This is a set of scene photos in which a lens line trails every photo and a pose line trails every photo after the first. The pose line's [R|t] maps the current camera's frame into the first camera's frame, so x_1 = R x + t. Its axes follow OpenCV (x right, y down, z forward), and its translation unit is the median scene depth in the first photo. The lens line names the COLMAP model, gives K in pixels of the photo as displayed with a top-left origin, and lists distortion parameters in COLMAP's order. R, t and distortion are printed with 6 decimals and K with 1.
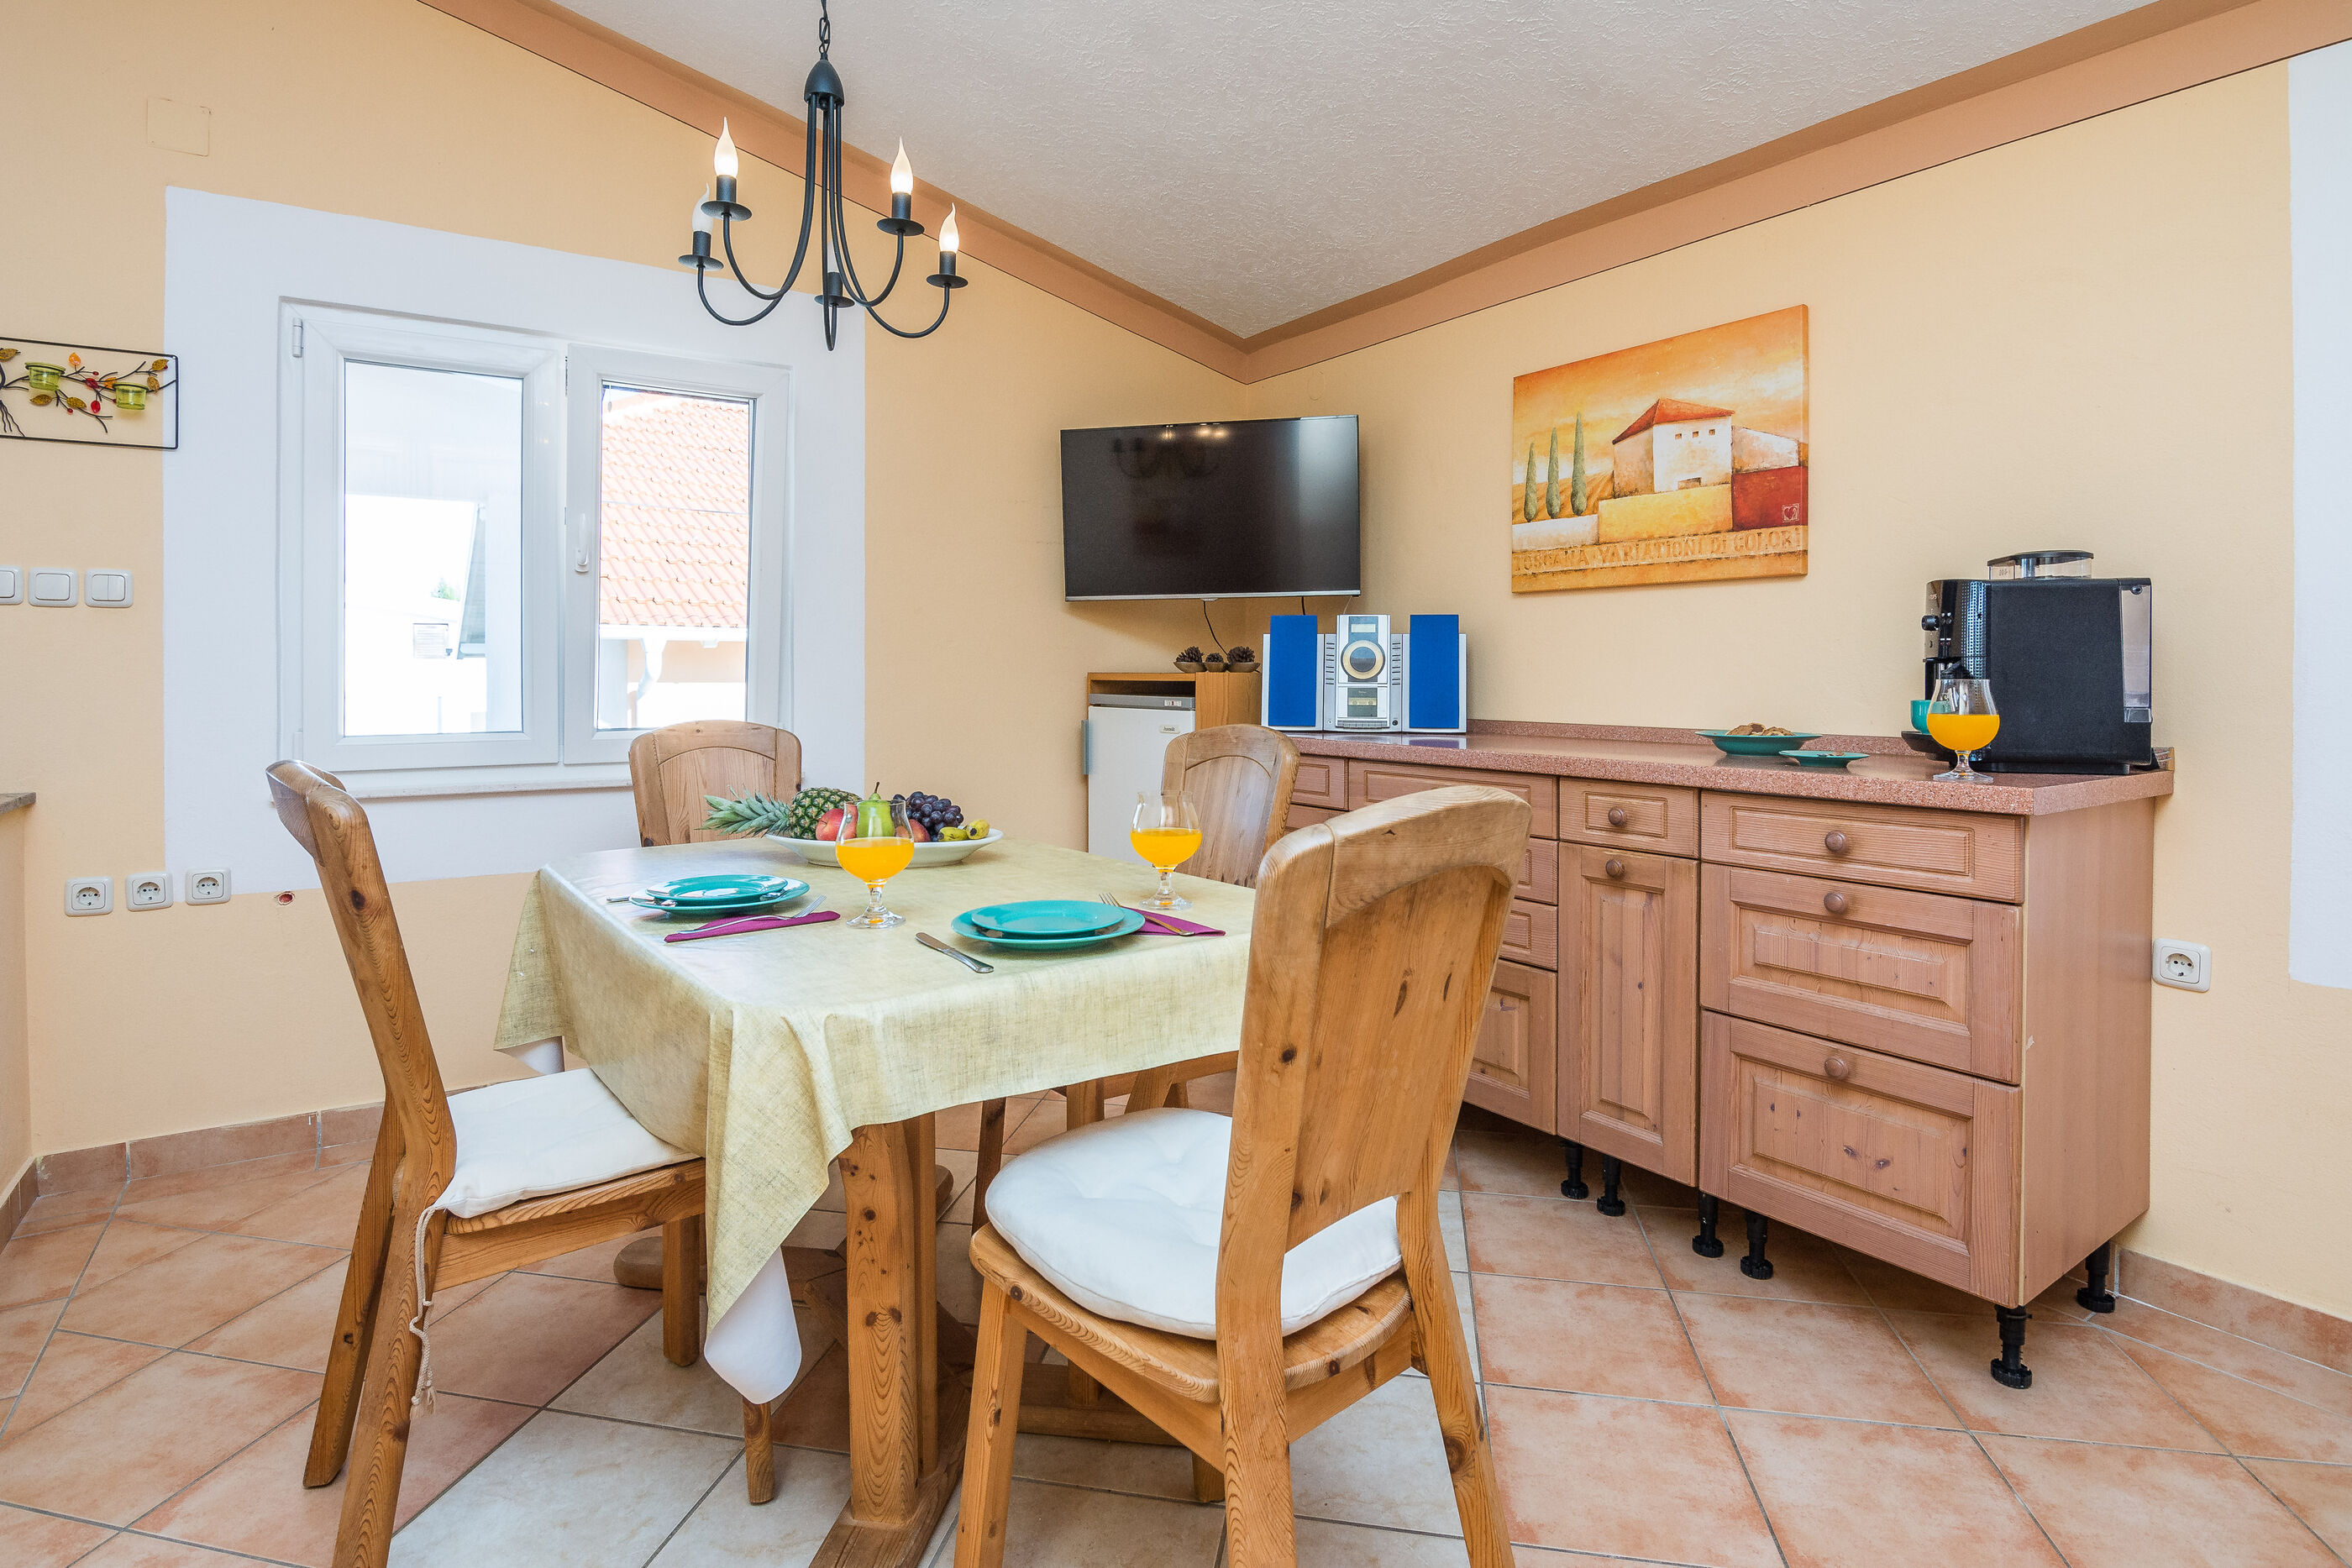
lens RADIAL K [[1178.4, 0, 1191.0], [0, 1178.4, 679.6], [0, 0, 1]] dist [-0.001954, -0.034563]
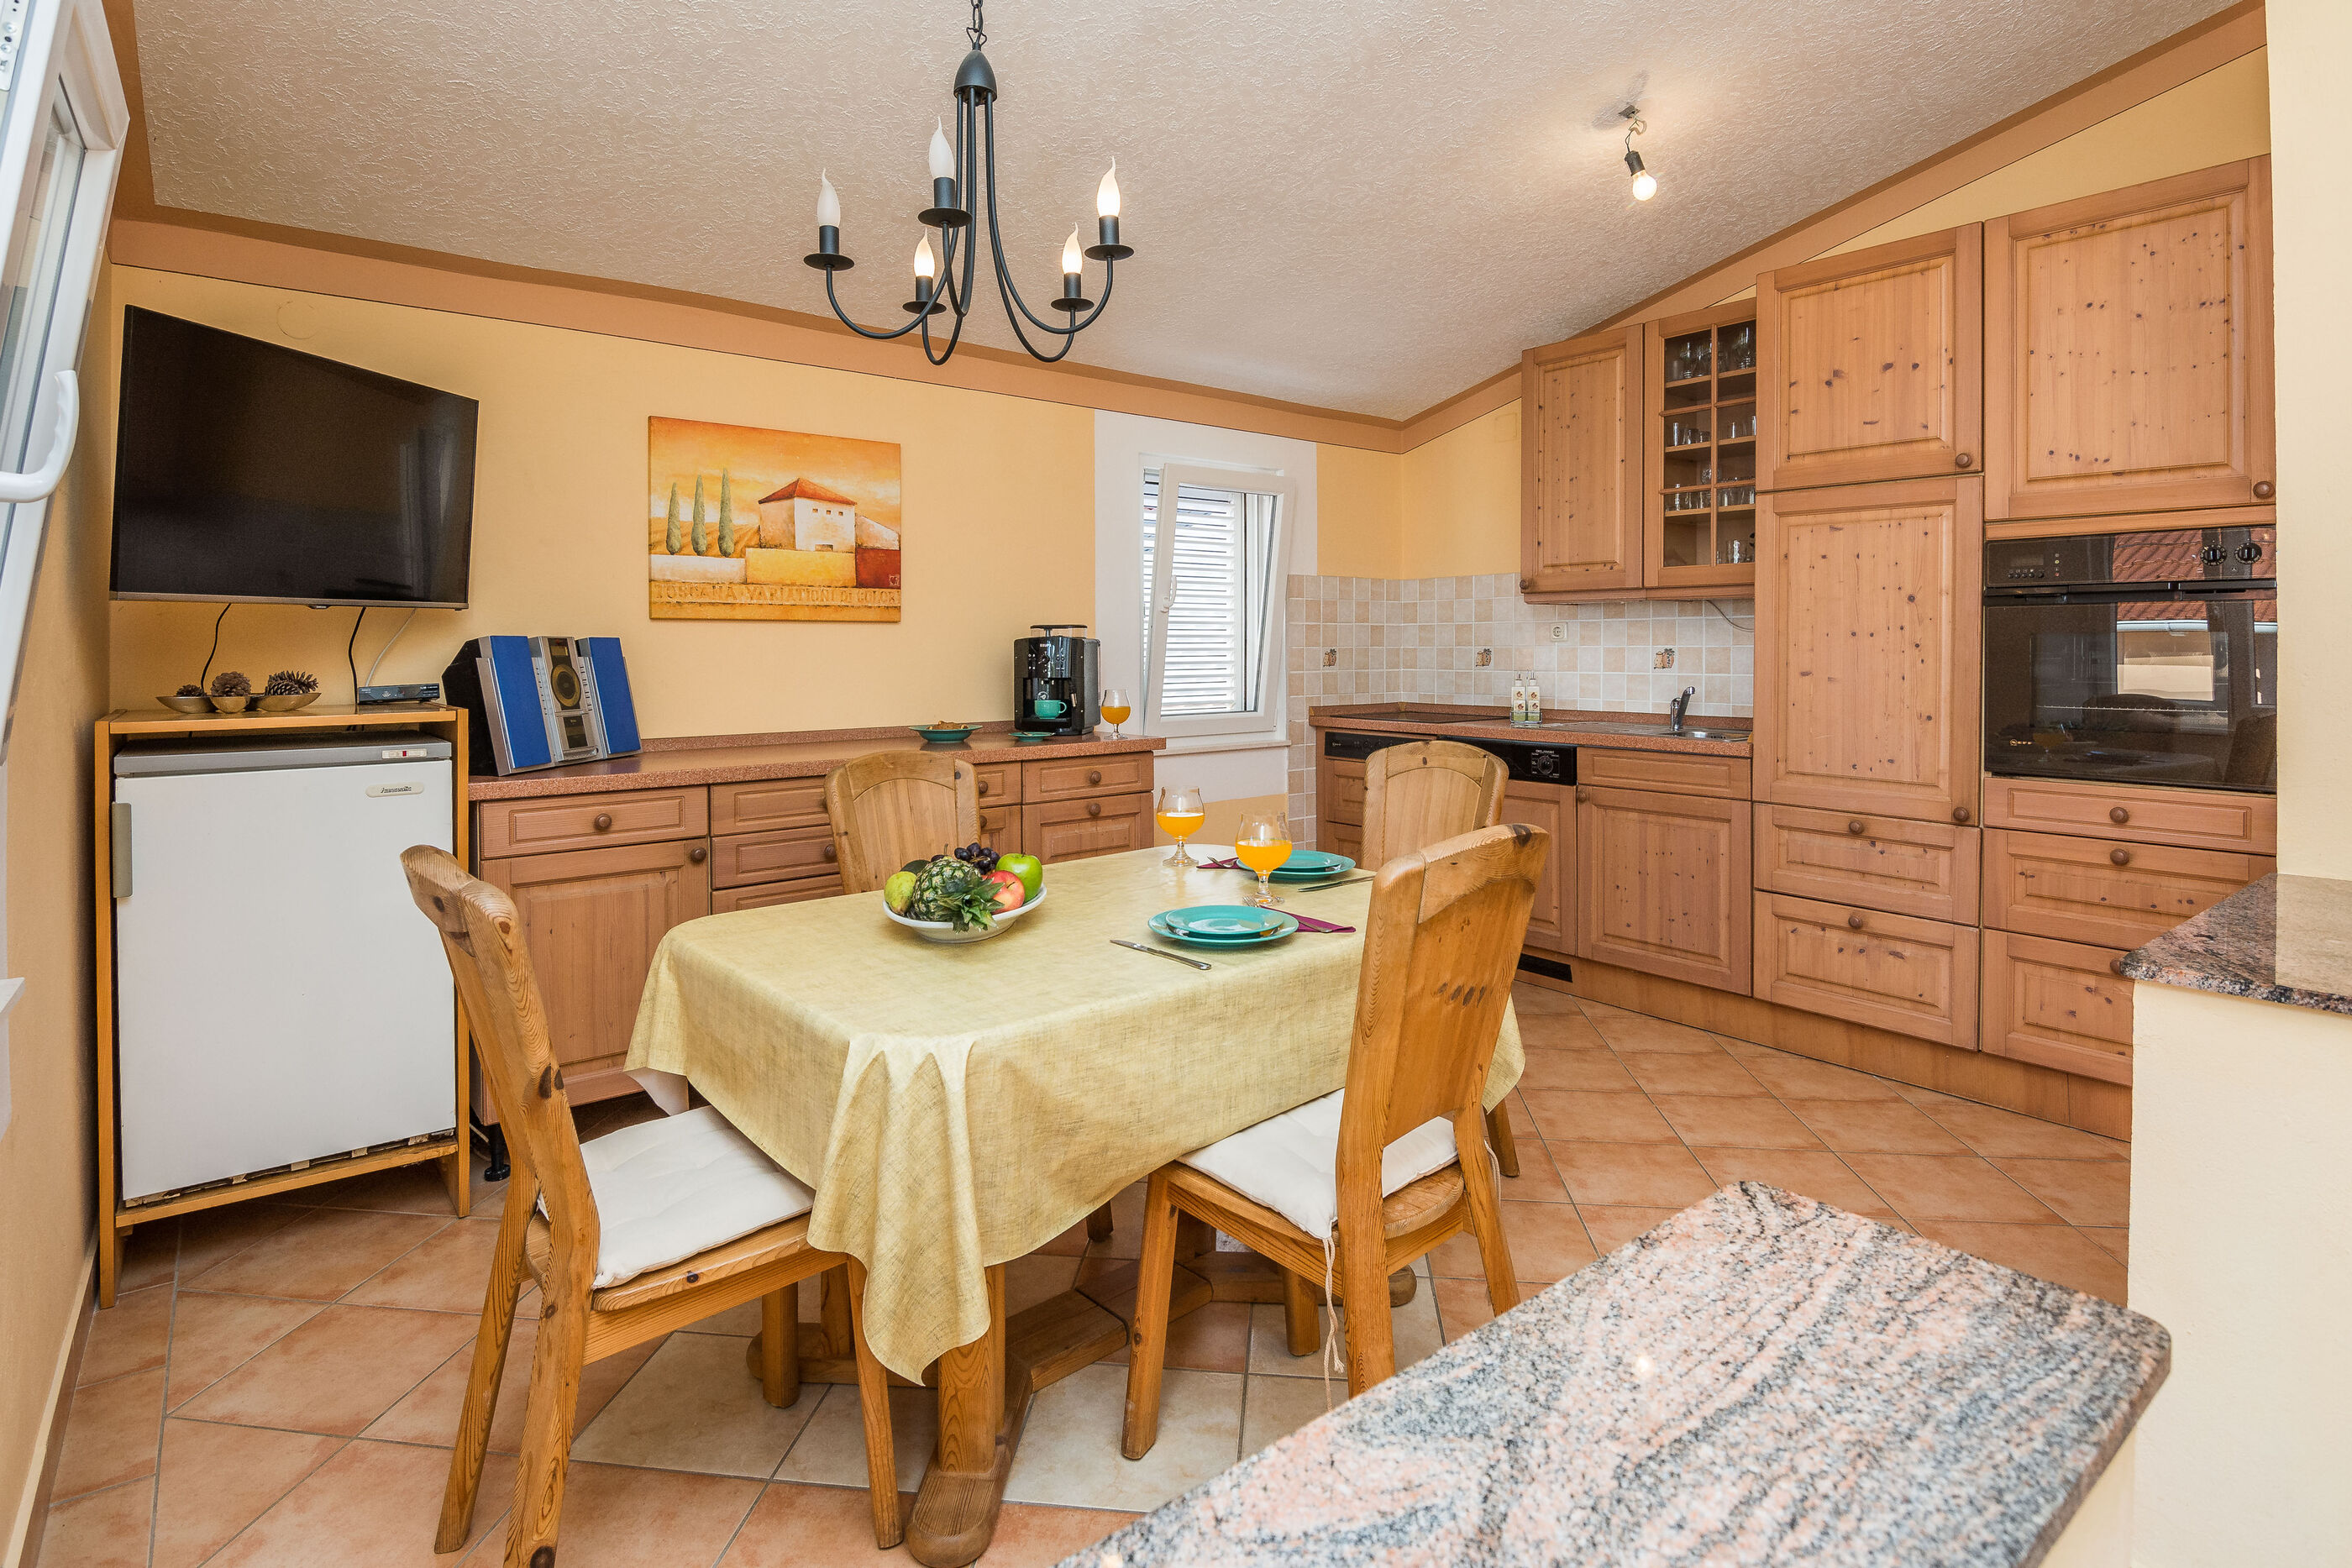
lens RADIAL K [[1184.7, 0, 1164.7], [0, 1184.7, 654.3], [0, 0, 1]] dist [-0.006290, -0.015507]
pose [[-0.072487, -0.010855, 0.997310, -0.974816], [0.006953, 0.999911, 0.011389, -0.058537], [-0.997345, 0.007760, -0.072405, 0.722392]]
